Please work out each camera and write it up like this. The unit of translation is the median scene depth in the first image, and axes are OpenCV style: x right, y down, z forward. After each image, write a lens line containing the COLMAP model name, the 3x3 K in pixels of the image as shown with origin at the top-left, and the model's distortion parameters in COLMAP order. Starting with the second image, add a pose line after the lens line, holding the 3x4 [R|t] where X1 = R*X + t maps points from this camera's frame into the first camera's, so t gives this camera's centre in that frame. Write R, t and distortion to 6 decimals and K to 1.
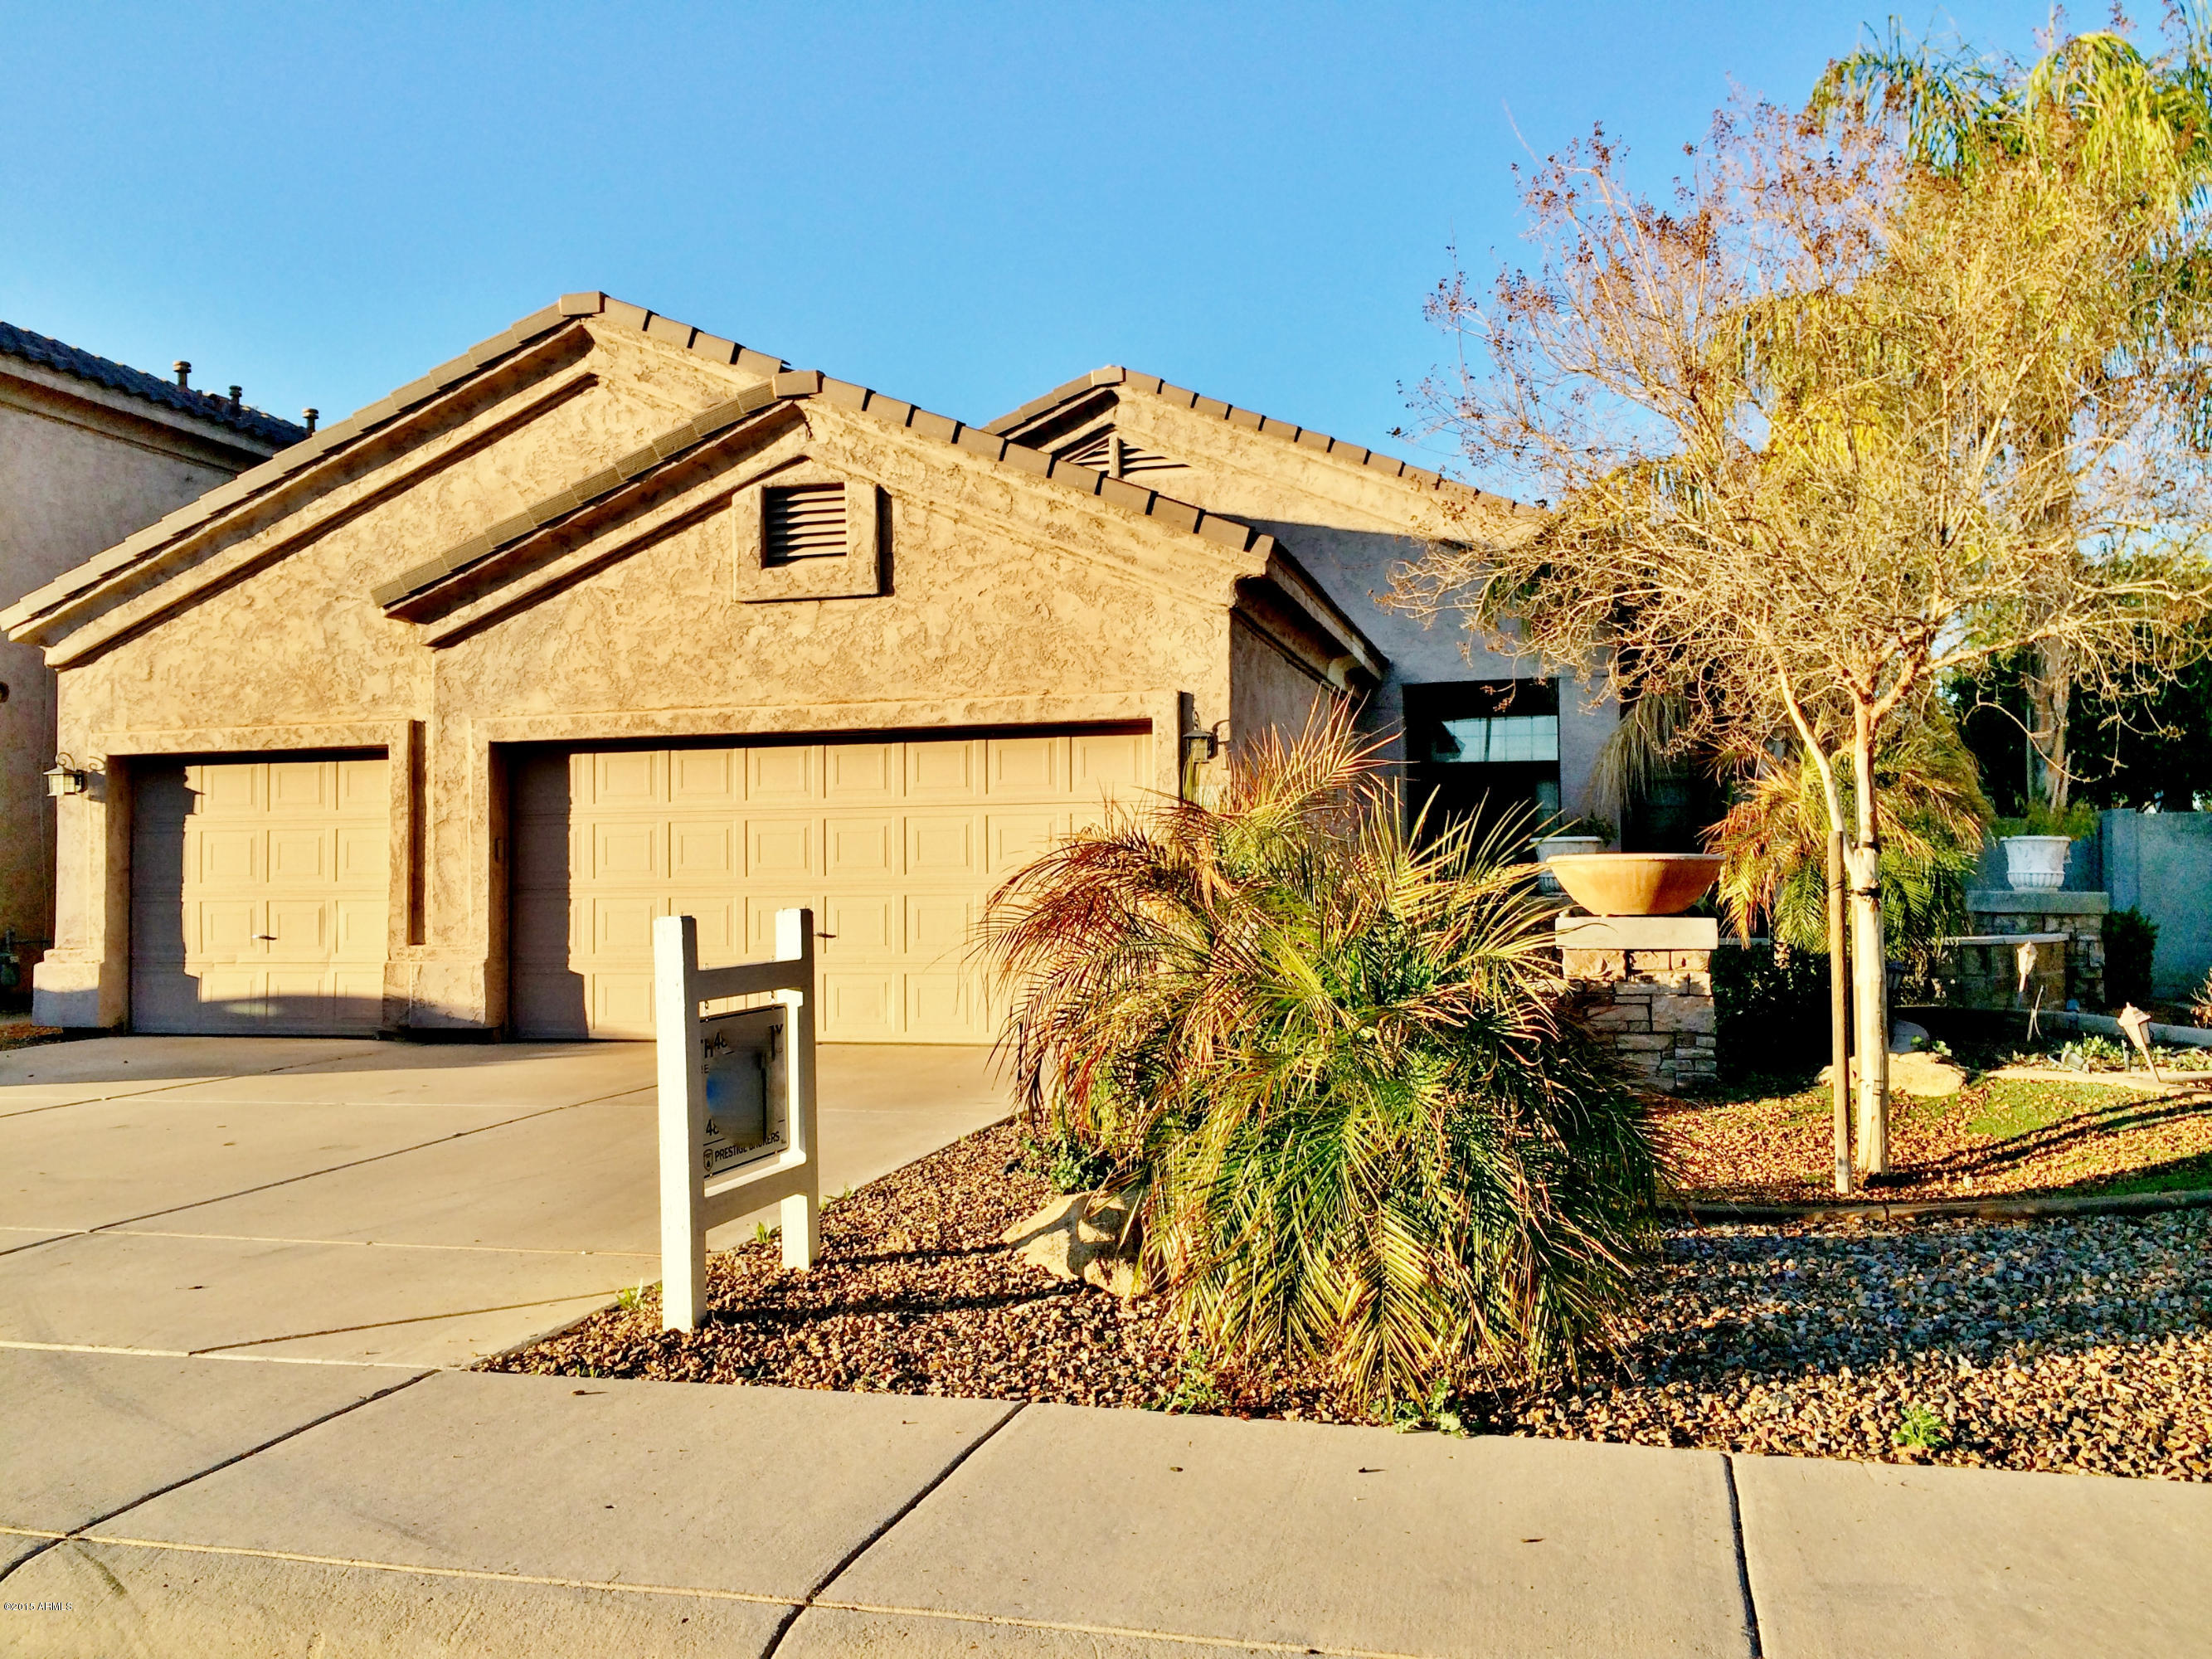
lens RADIAL K [[1872.1, 0, 1106.0], [0, 1872.1, 829.5], [0, 0, 1]] dist [0.054178, -0.072334]
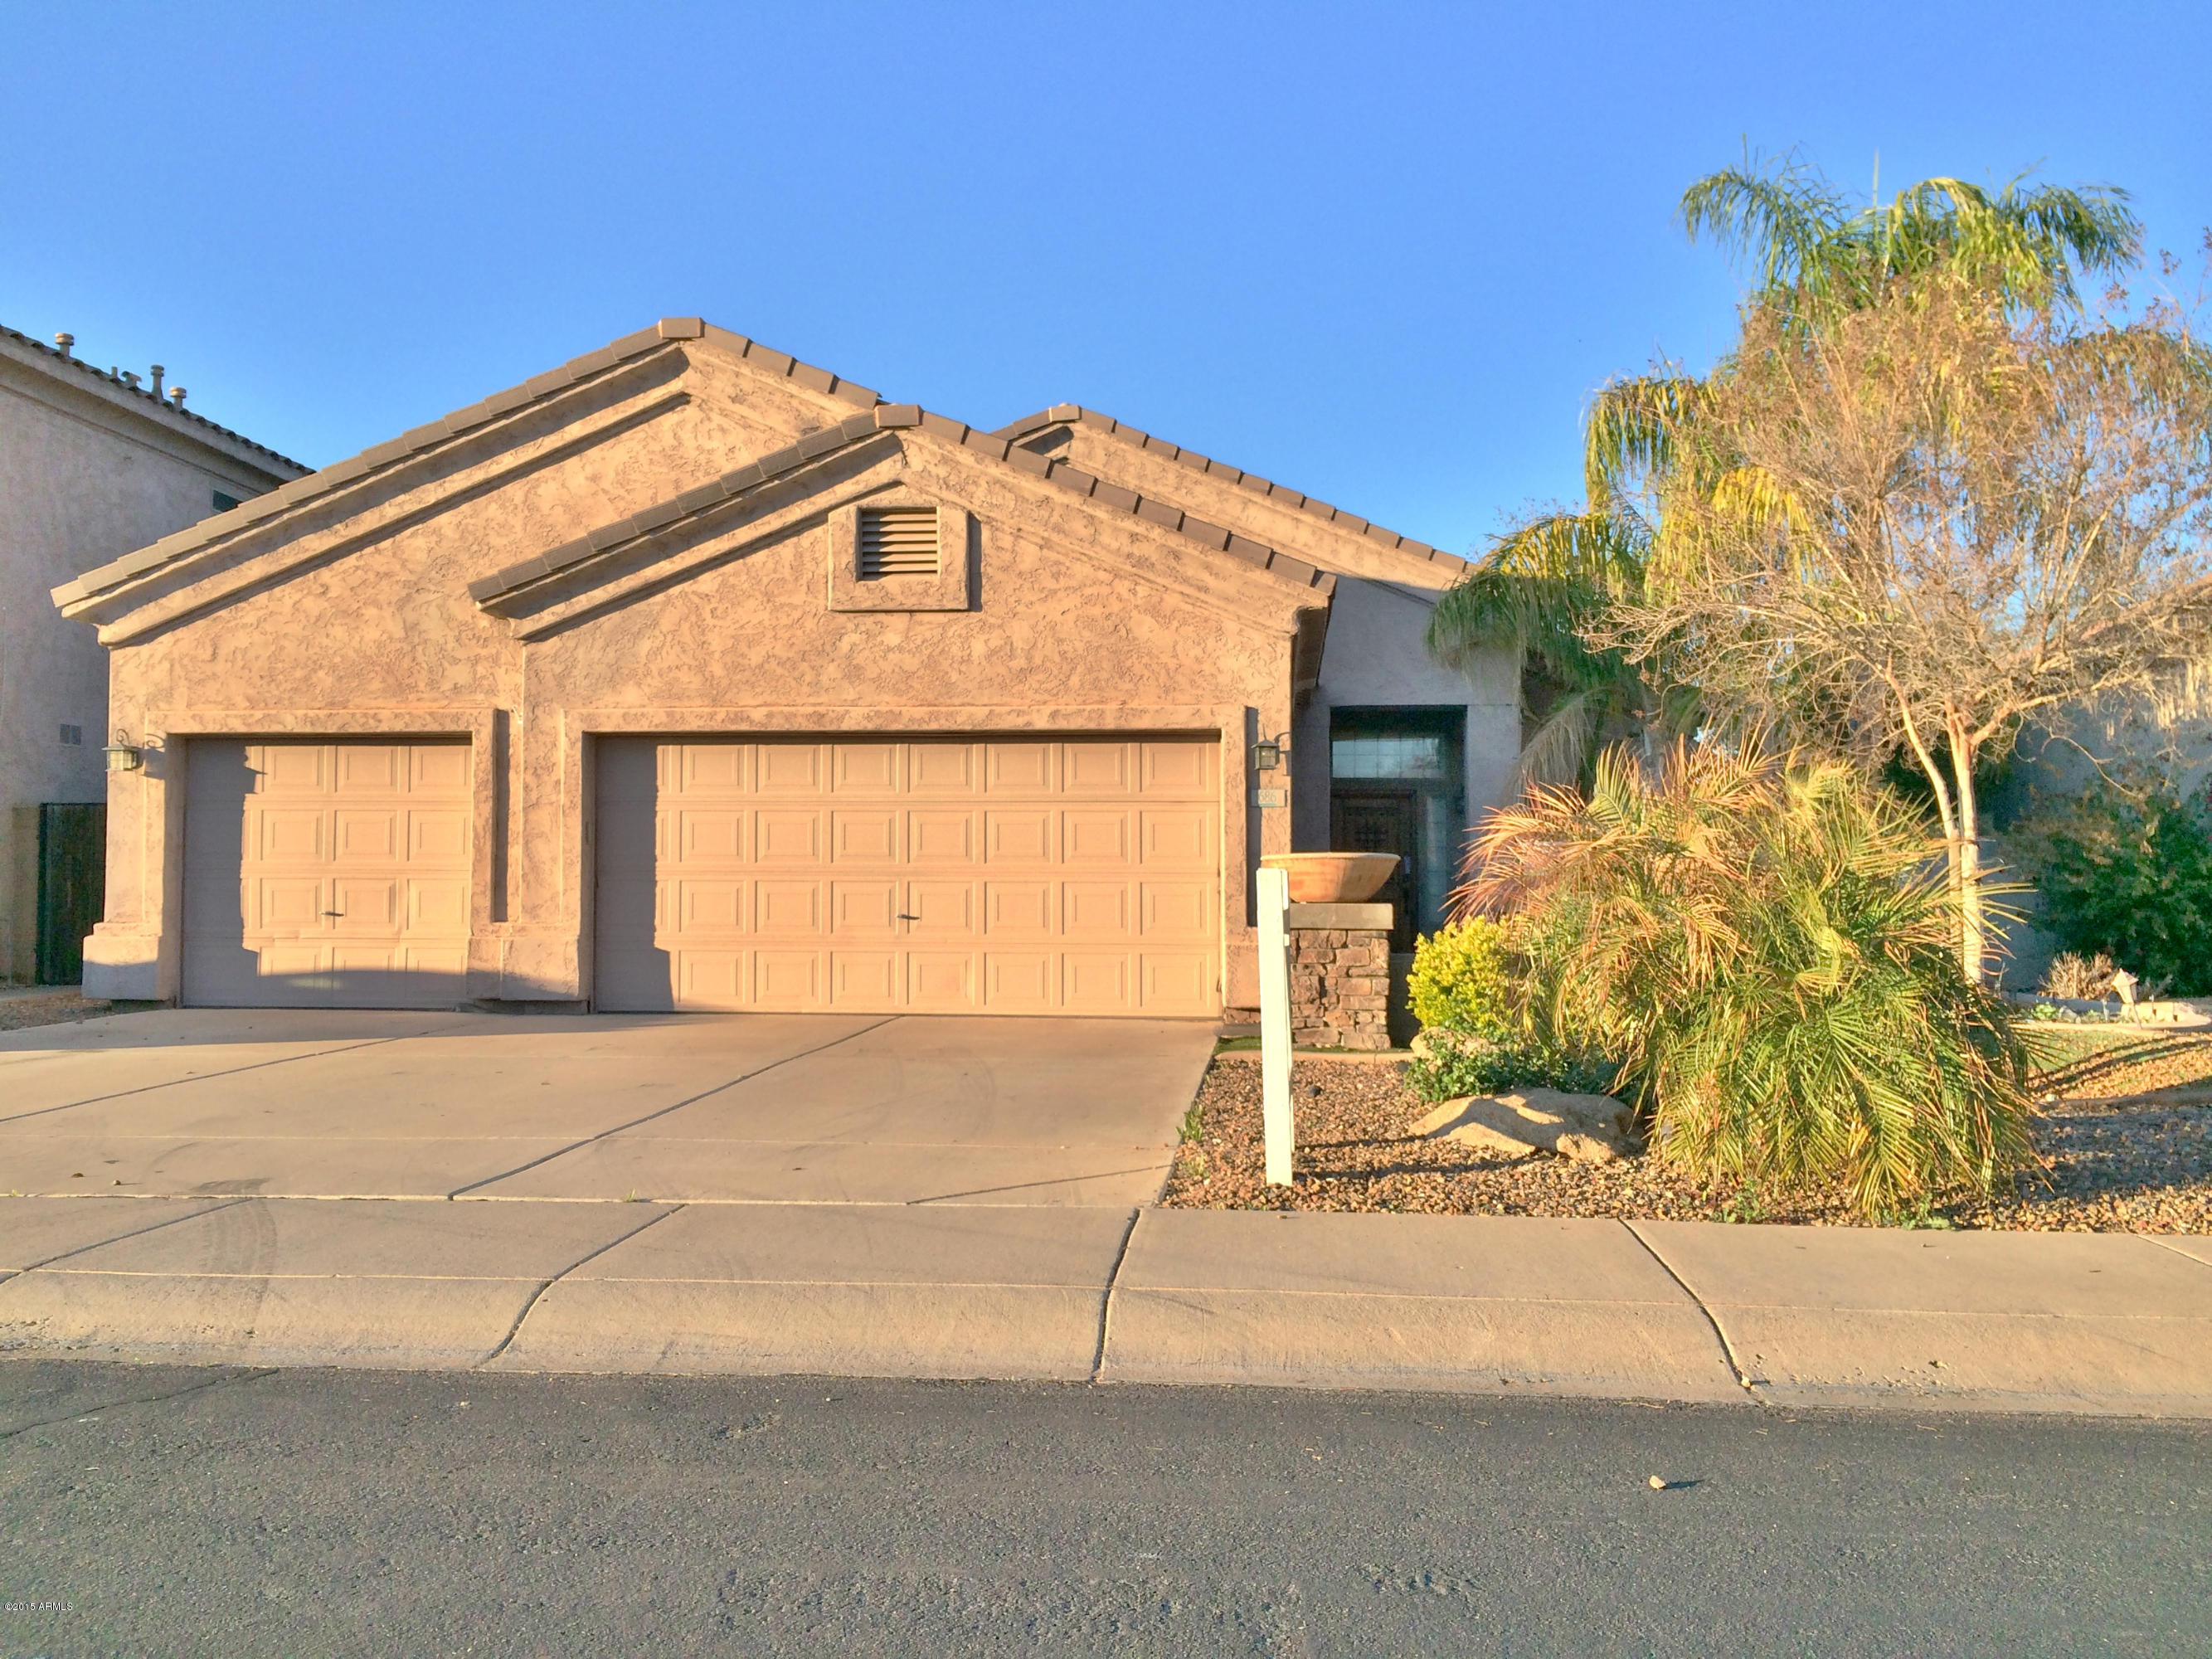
lens RADIAL K [[1860.2, 0, 1106.0], [0, 1860.2, 829.5], [0, 0, 1]] dist [0.062610, -0.066824]
pose [[0.985324, 0.022149, 0.169249, -0.213820], [-0.020680, 0.999732, -0.010440, 0.013778], [-0.169435, 0.006787, 0.985518, -0.093855]]
